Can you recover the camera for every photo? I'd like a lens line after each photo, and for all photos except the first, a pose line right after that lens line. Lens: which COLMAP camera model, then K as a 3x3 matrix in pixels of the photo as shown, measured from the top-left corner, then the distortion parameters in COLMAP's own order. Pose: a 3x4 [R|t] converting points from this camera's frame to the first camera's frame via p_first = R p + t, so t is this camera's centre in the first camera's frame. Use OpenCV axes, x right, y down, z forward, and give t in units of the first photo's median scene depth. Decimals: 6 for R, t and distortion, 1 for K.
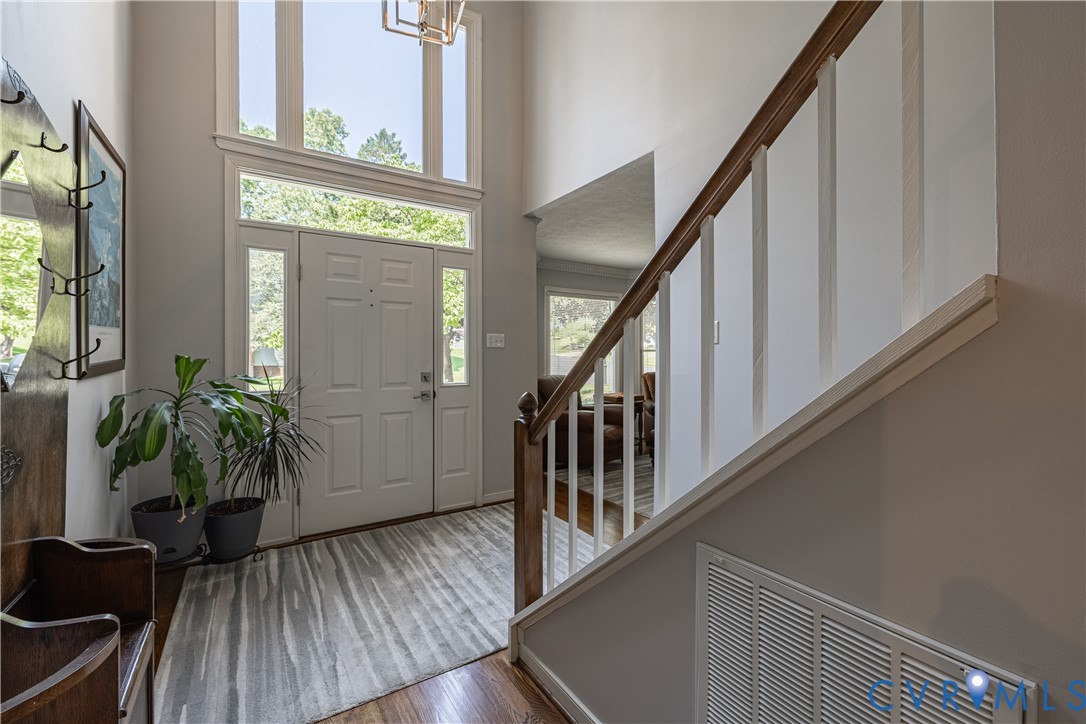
lens RADIAL K [[454.2, 0, 542.1], [0, 454.2, 355.8], [0, 0, 1]] dist [0.002317, -0.000566]
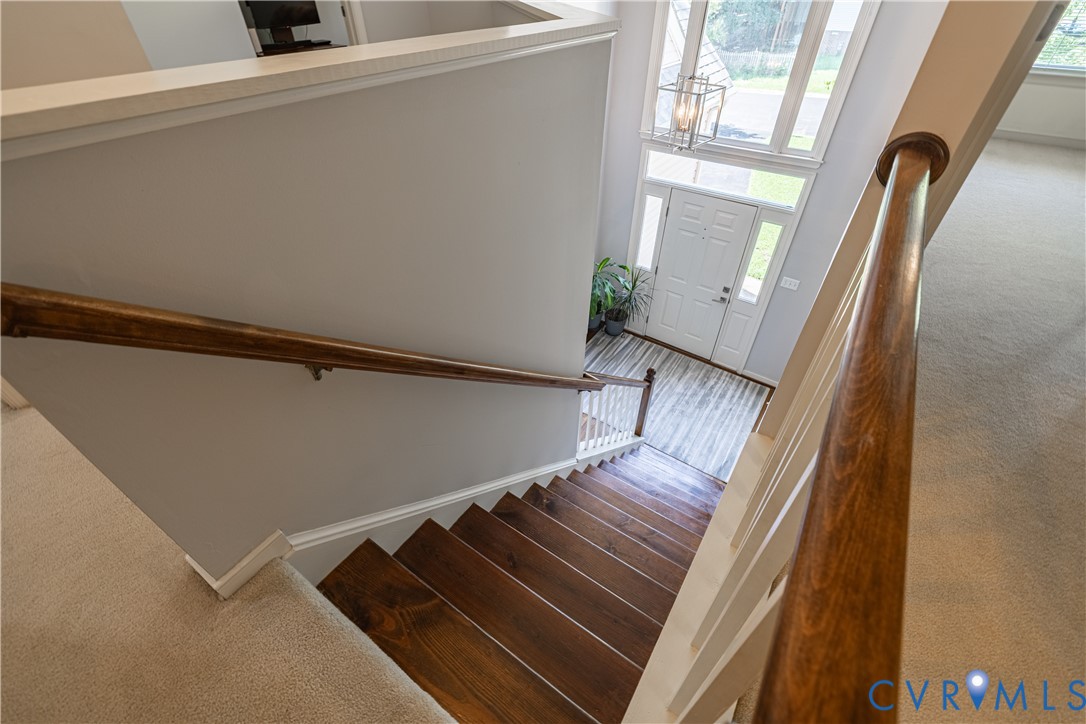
lens RADIAL K [[454.2, 0, 544.0], [0, 454.2, 355.1], [0, 0, 1]] dist [0.002317, -0.000566]
pose [[0.390424, 0.600992, -0.697407, 0.852796], [-0.001809, 0.758028, 0.652219, -0.955605], [0.920633, -0.253380, 0.297040, -0.065397]]
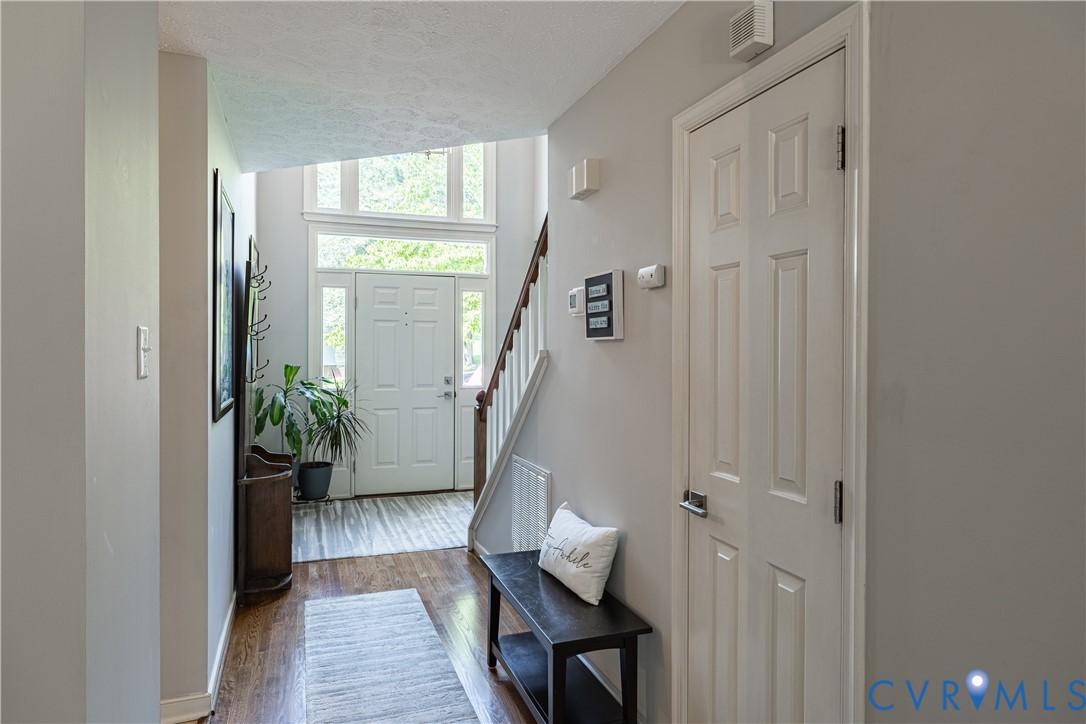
lens RADIAL K [[656.6, 0, 539.2], [0, 656.6, 358.0], [0, 0, 1]] dist [0.004516, 0.000074]
pose [[0.974729, 0.007833, -0.223252, 0.485259], [-0.005903, 0.999939, 0.009311, -0.040903], [0.223312, -0.007758, 0.974716, -0.873015]]
